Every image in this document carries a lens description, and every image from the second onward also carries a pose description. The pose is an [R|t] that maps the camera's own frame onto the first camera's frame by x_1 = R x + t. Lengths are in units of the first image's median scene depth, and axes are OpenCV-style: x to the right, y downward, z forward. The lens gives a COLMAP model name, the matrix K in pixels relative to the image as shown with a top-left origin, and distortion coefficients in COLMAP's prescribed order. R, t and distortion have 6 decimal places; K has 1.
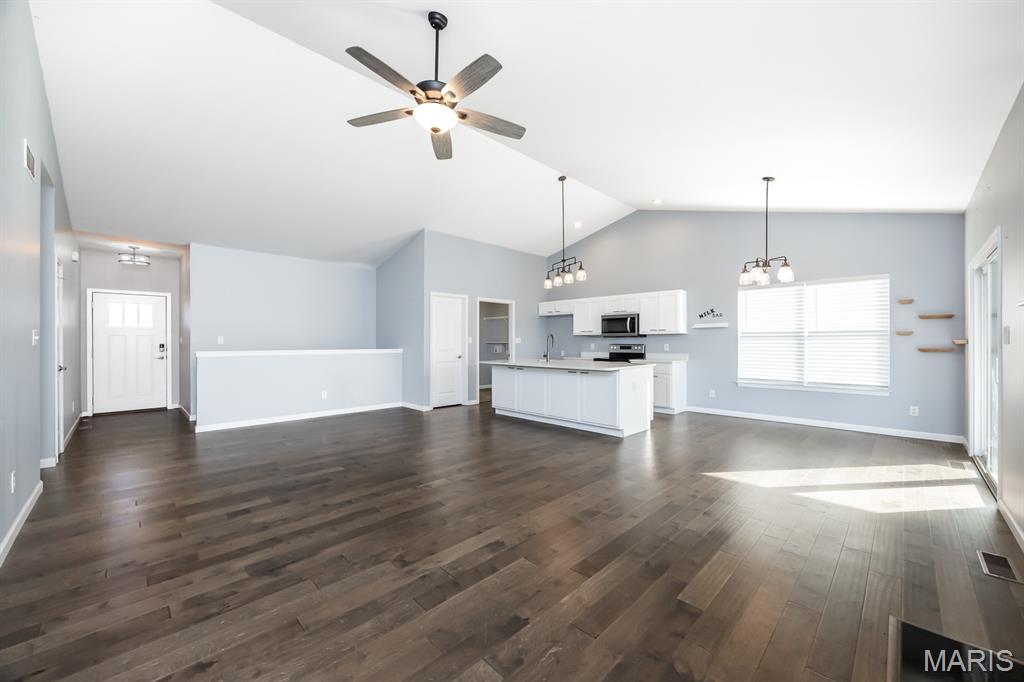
lens RADIAL K [[383.9, 0, 512.0], [0, 383.9, 341.0], [0, 0, 1]] dist [0.000992, 0.000069]
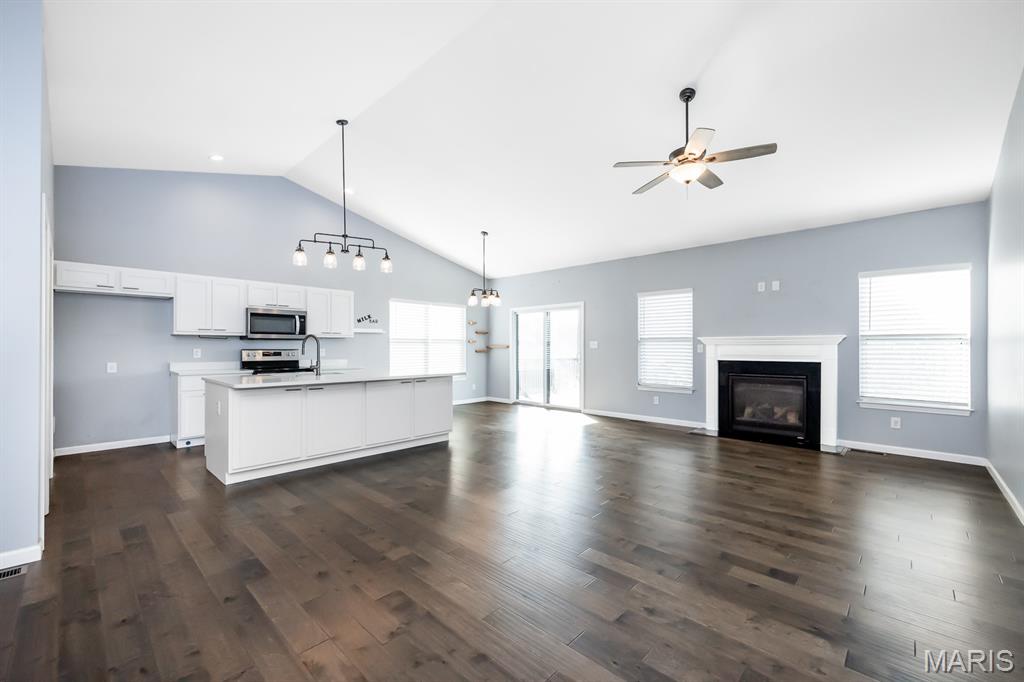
lens RADIAL K [[422.5, 0, 511.6], [0, 422.5, 346.2], [0, 0, 1]] dist [0.000536, 0.000004]
pose [[-0.024281, 0.002088, 0.999703, -0.691891], [-0.003830, 0.999990, -0.002181, 0.002925], [-0.999698, -0.003882, -0.024273, 0.705534]]
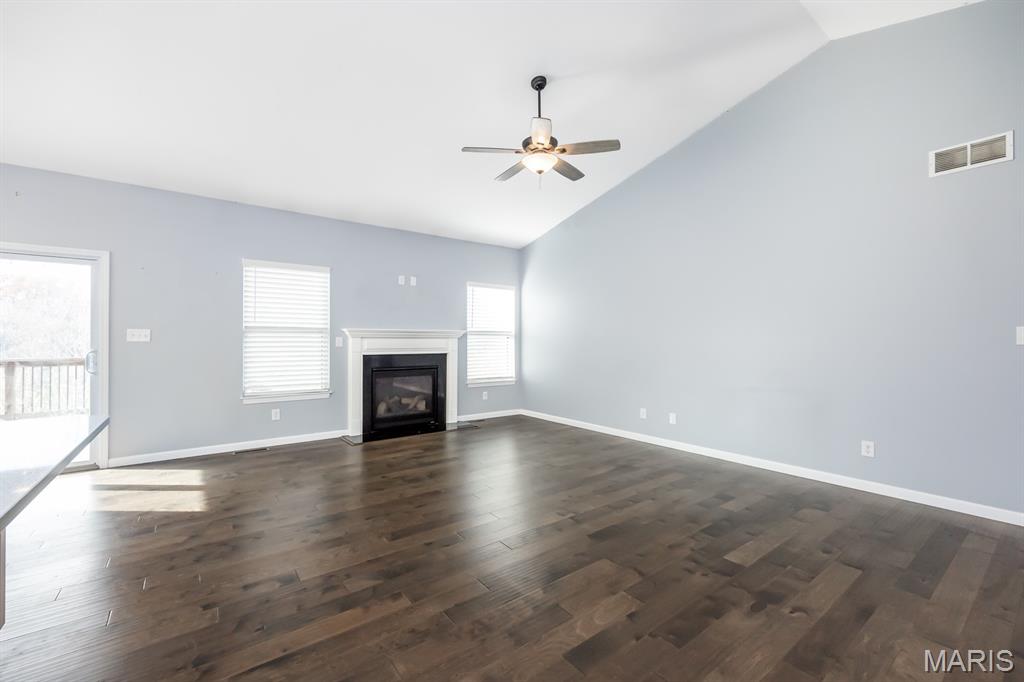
lens RADIAL K [[423.2, 0, 510.7], [0, 423.2, 336.7], [0, 0, 1]] dist [-0.000699, 0.000057]
pose [[-0.990938, 0.000394, 0.134323, -0.125477], [-0.001526, 0.999898, -0.014192, 0.006241], [-0.134314, -0.014268, -0.990836, 1.033170]]
